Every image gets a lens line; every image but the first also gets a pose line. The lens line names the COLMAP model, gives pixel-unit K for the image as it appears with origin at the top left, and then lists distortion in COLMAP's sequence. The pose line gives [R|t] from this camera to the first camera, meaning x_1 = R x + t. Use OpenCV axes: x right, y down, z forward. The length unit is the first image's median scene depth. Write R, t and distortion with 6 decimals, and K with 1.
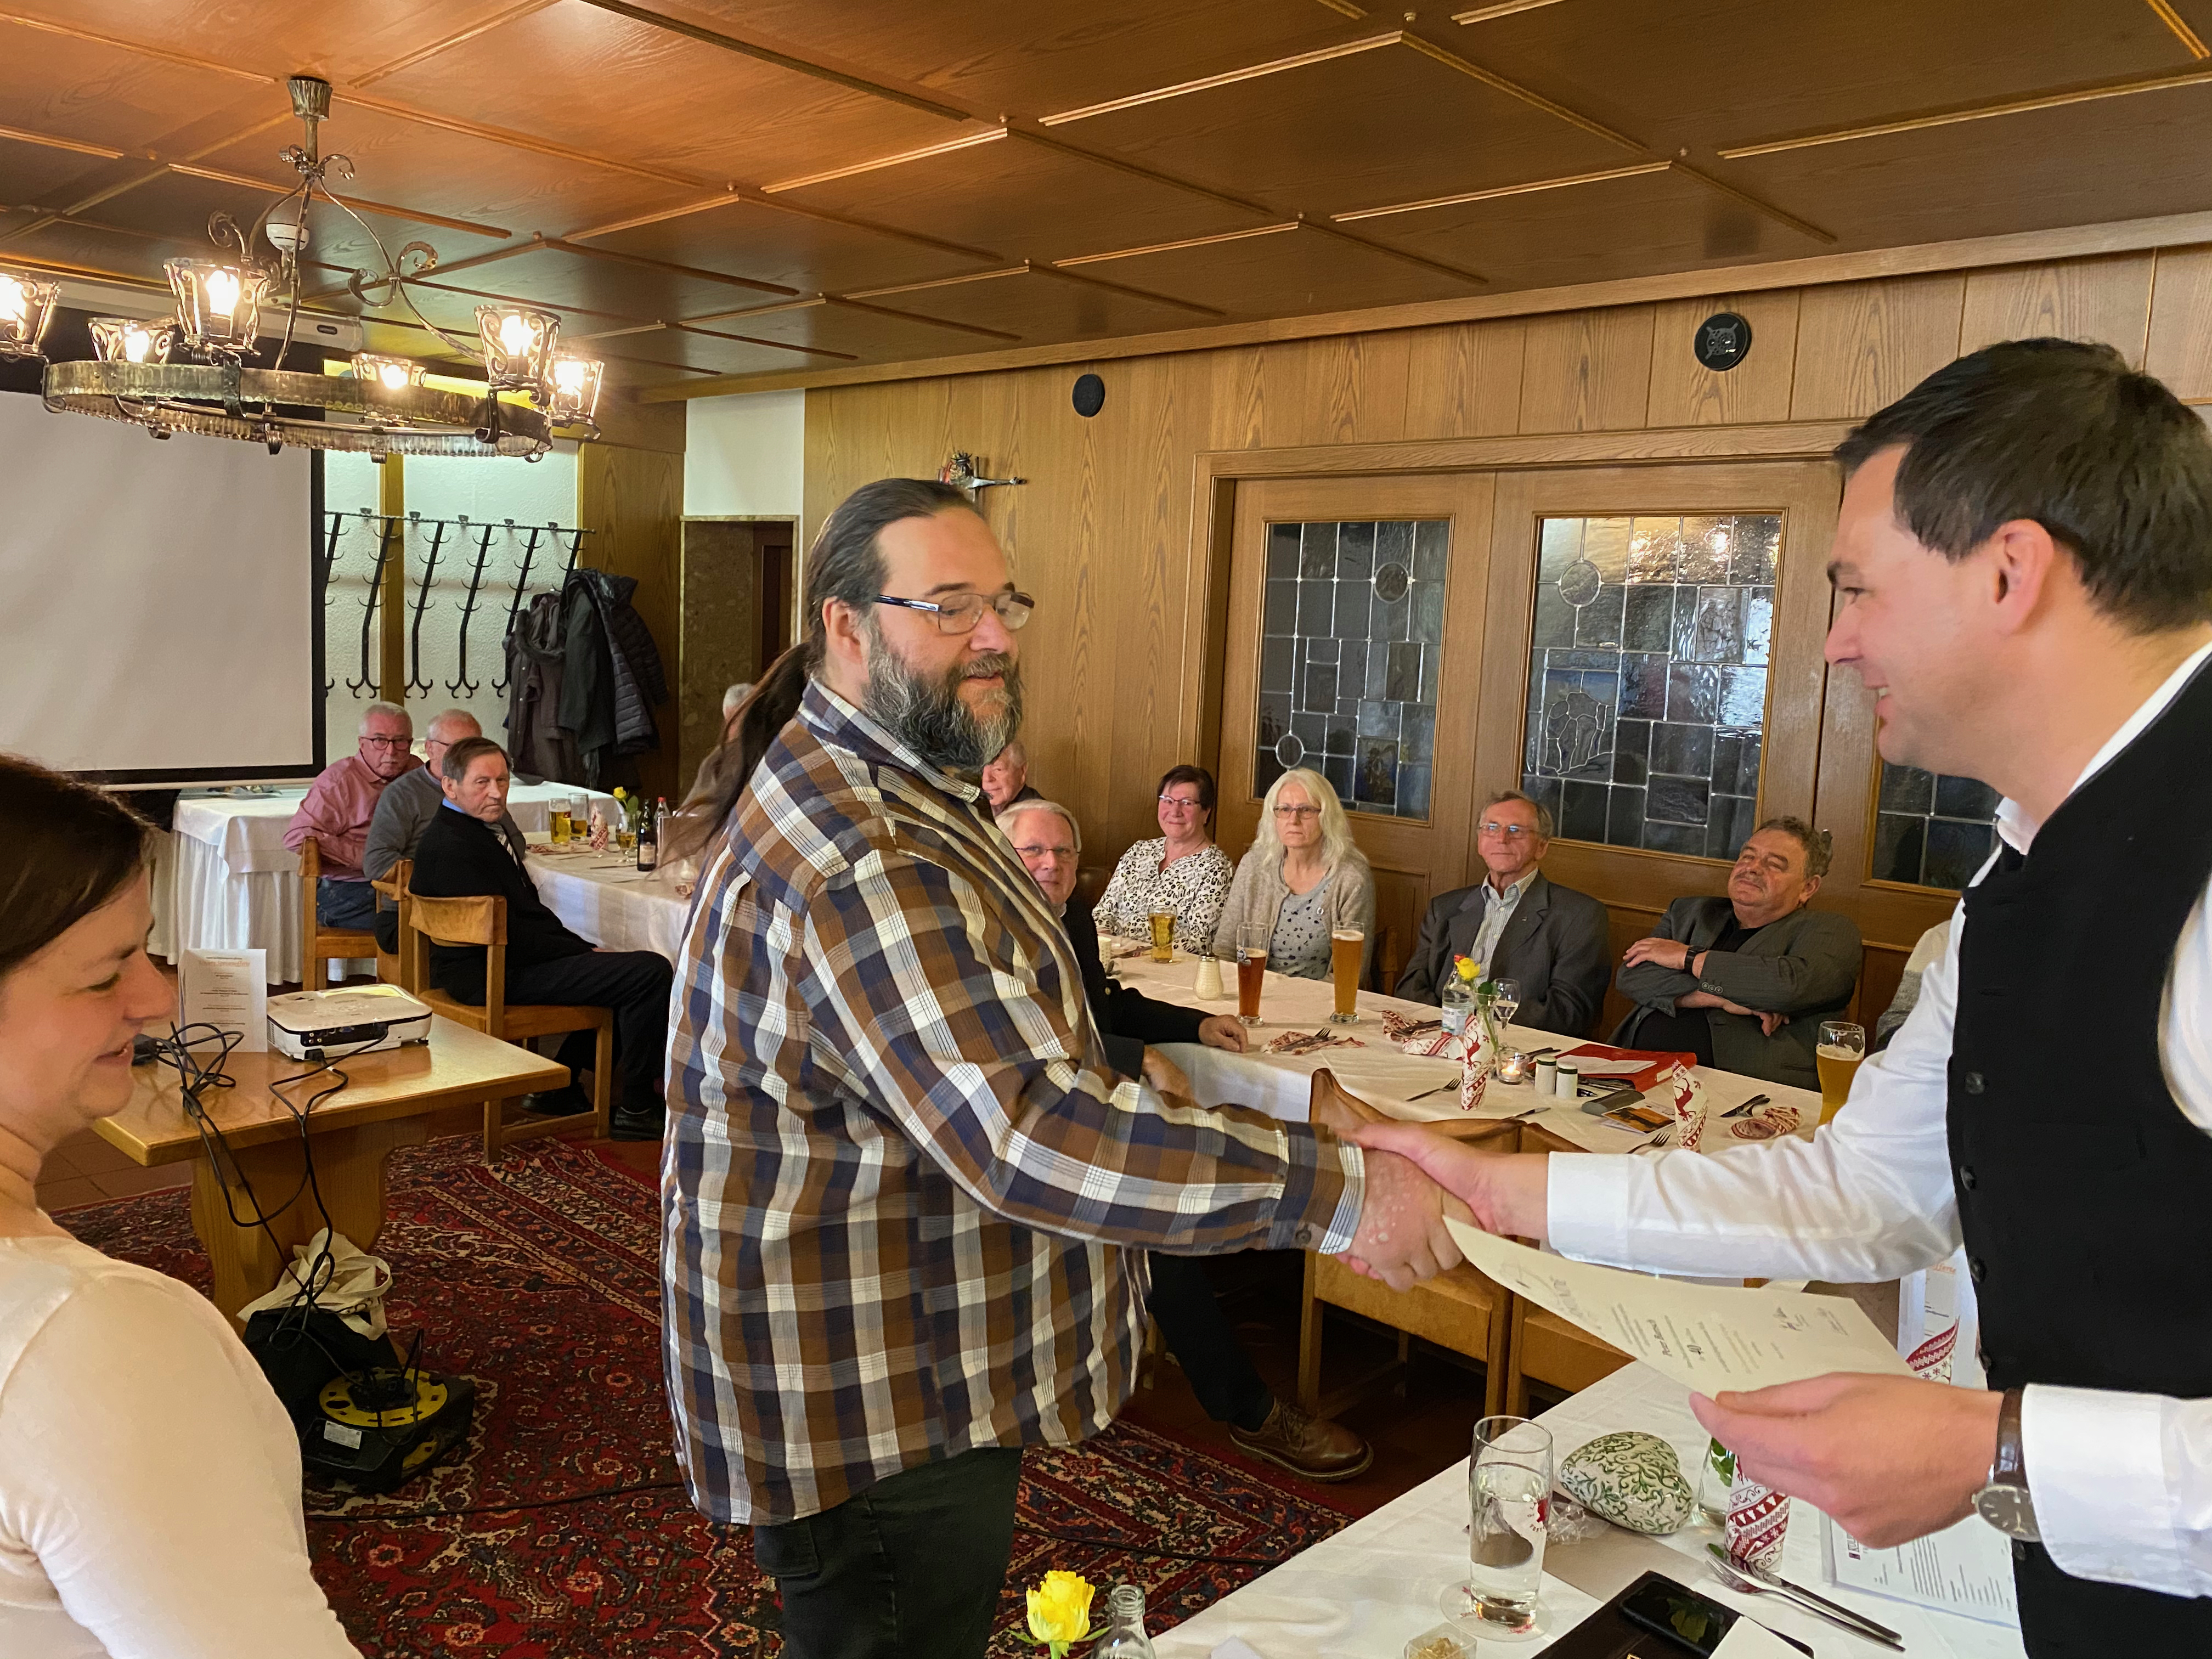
lens RADIAL K [[1686.3, 0, 1108.0], [0, 1686.3, 819.5], [0, 0, 1]] dist [0.024730, -0.032144]
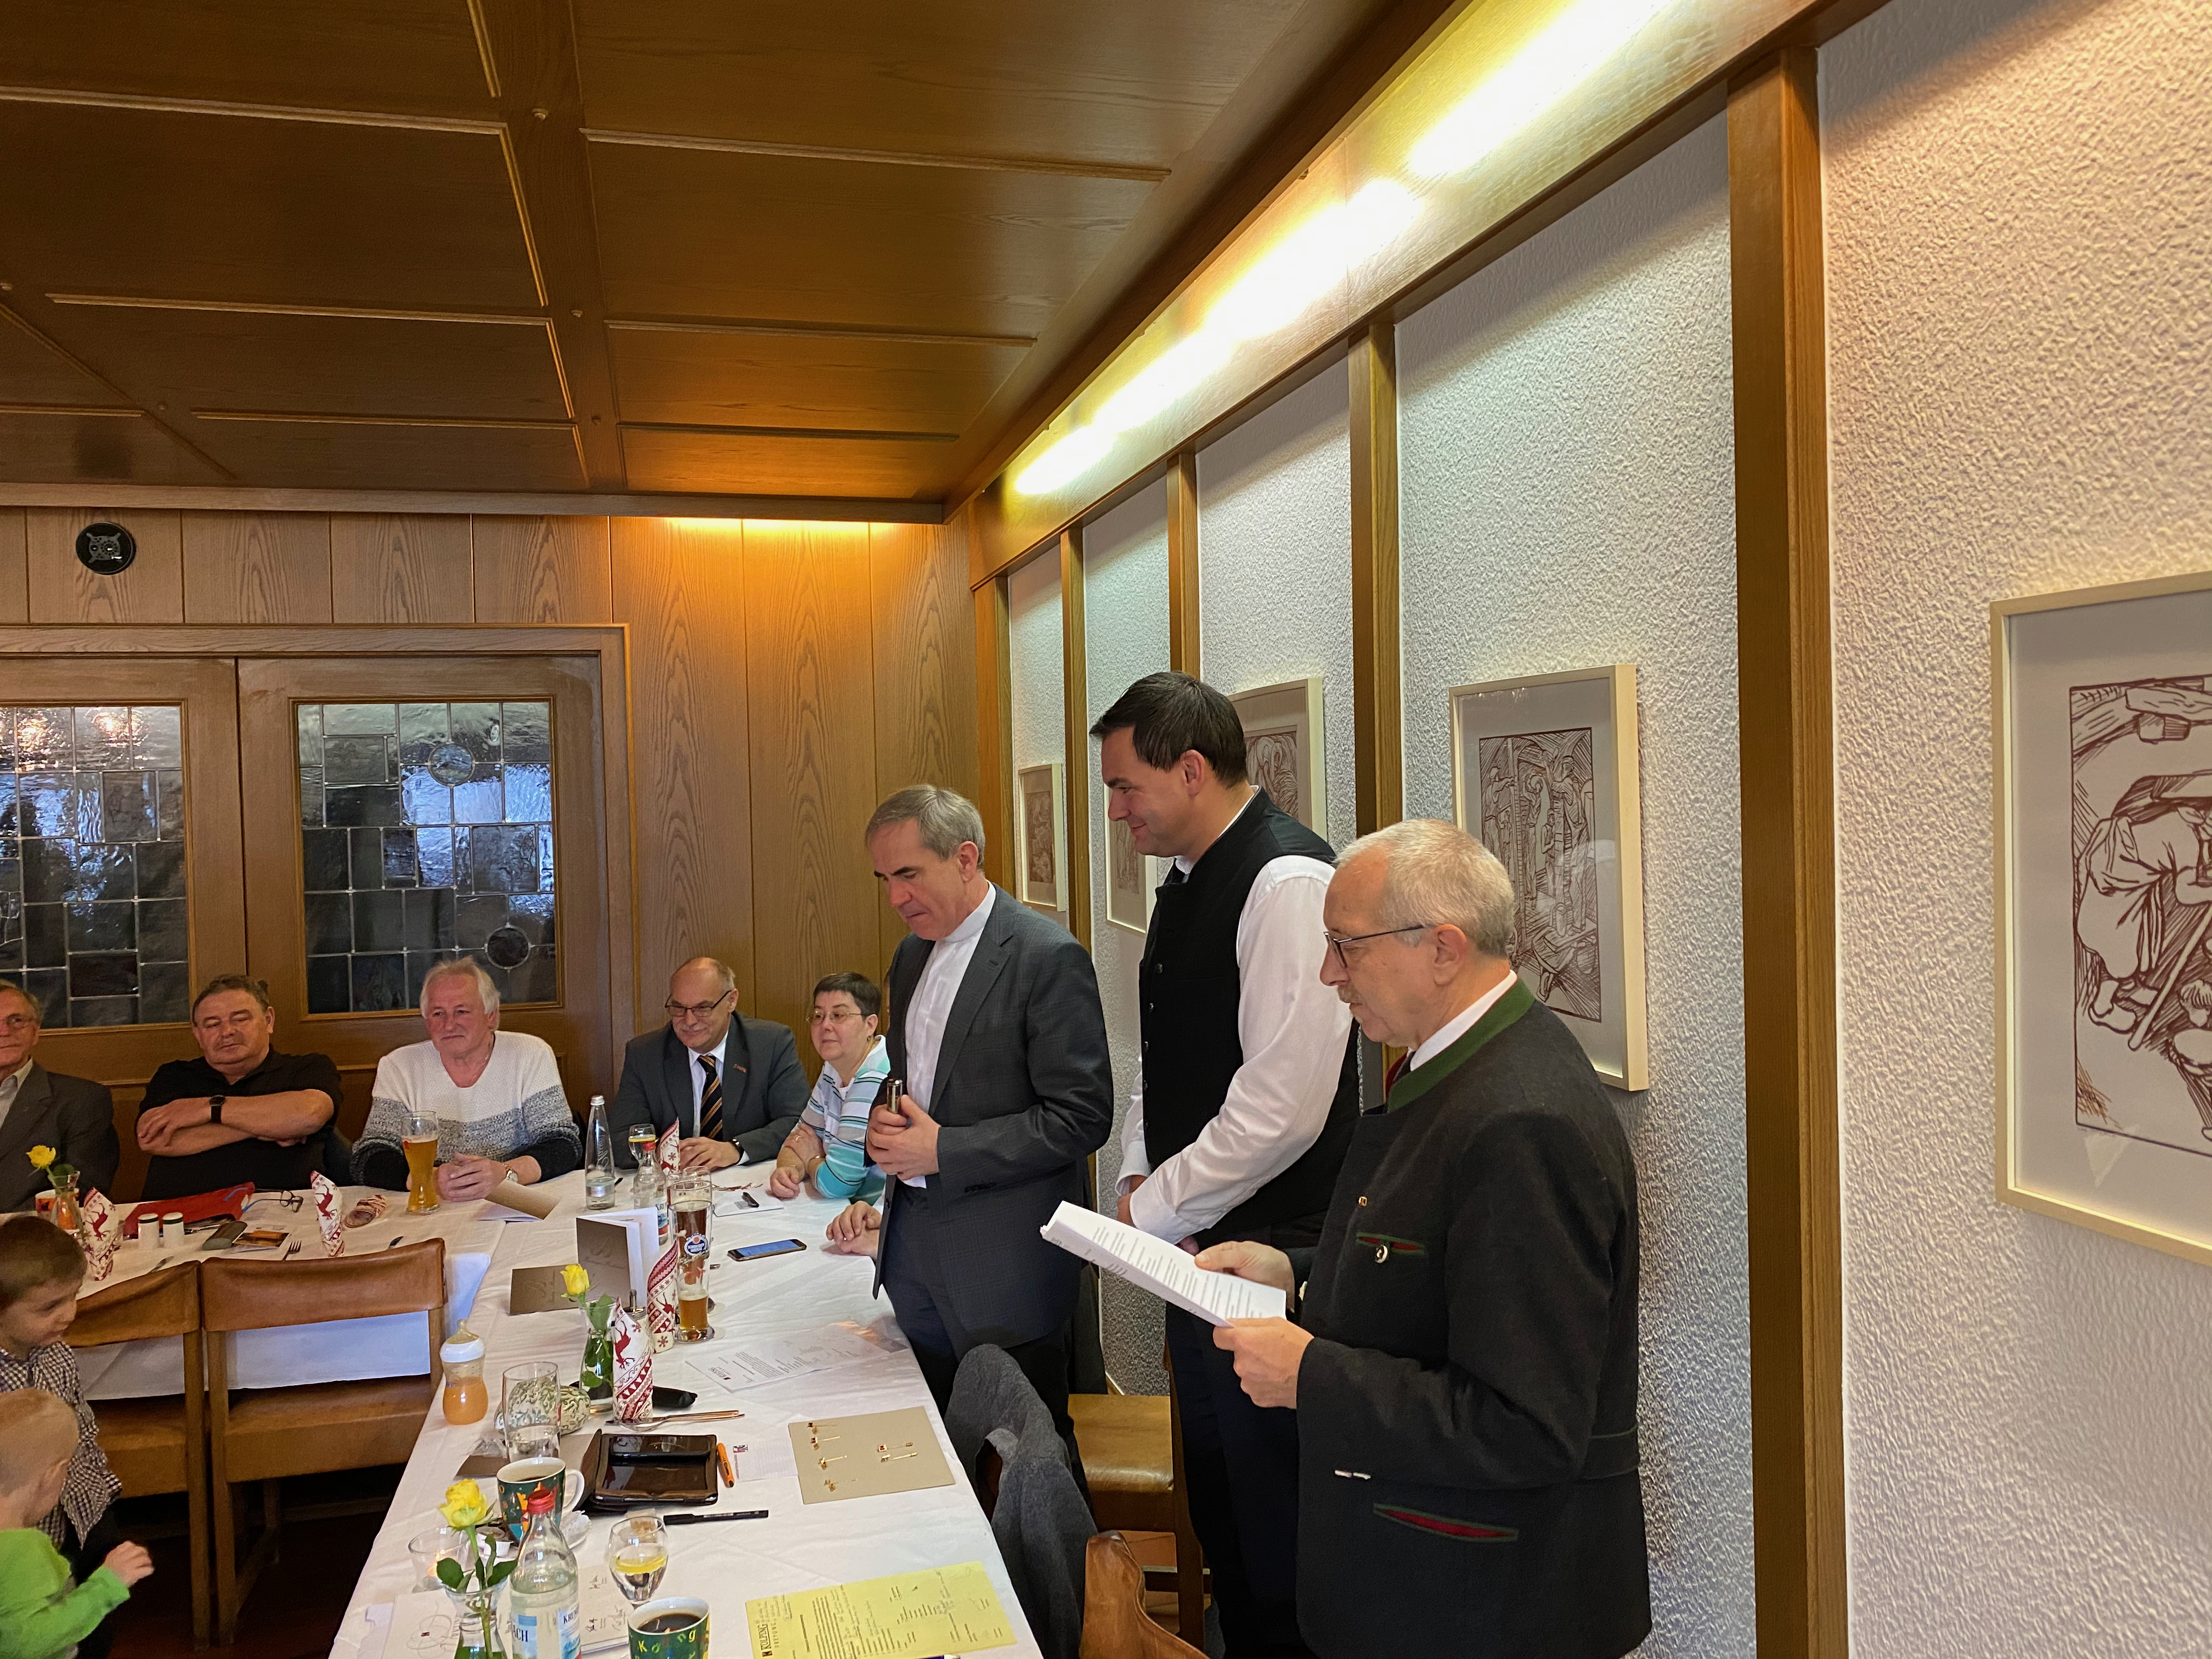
lens RADIAL K [[1686.3, 0, 1129.5], [0, 1686.3, 817.4], [0, 0, 1]] dist [0.024730, -0.032144]
pose [[0.503004, -0.068879, 0.861535, -0.250448], [0.146795, 0.989145, -0.006625, -0.008695], [-0.851727, 0.129801, 0.507655, -0.083989]]
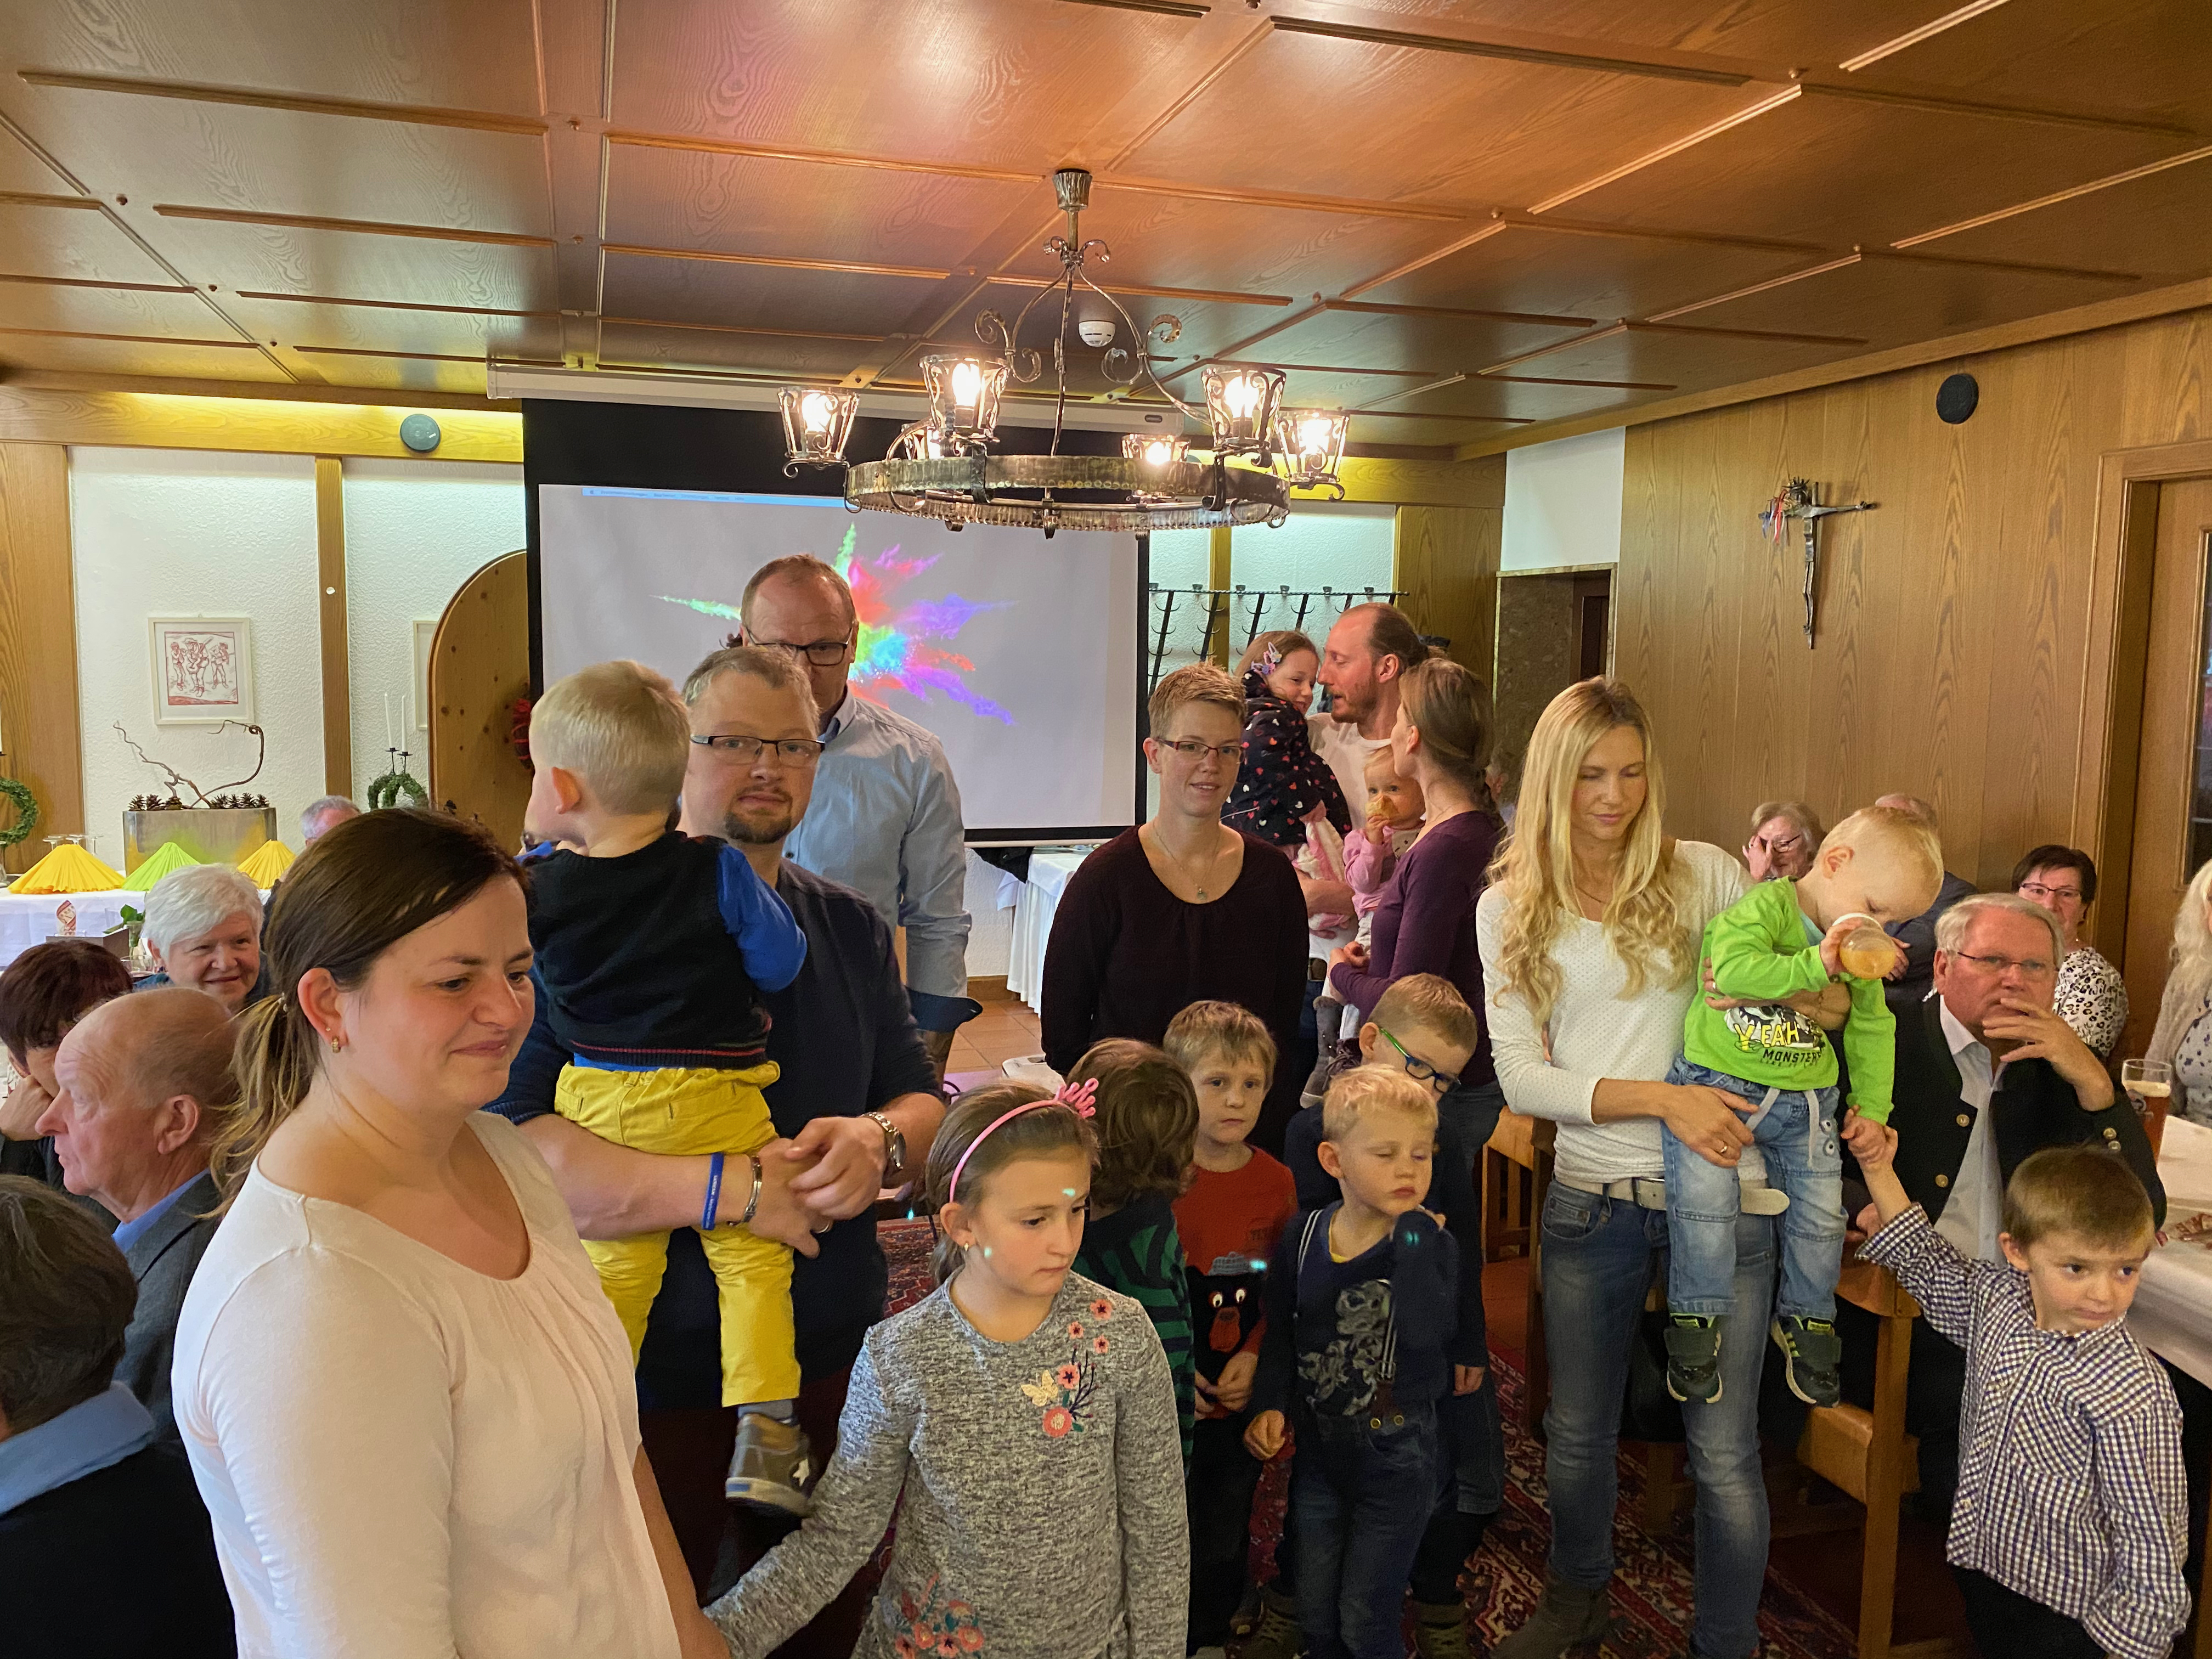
lens RADIAL K [[1686.3, 0, 1111.9], [0, 1686.3, 824.7], [0, 0, 1]] dist [0.024730, -0.032144]
pose [[0.877923, 0.012832, -0.478630, 0.034518], [-0.026720, 0.999396, -0.022218, -0.012797], [0.478056, 0.032295, 0.877736, 0.087965]]
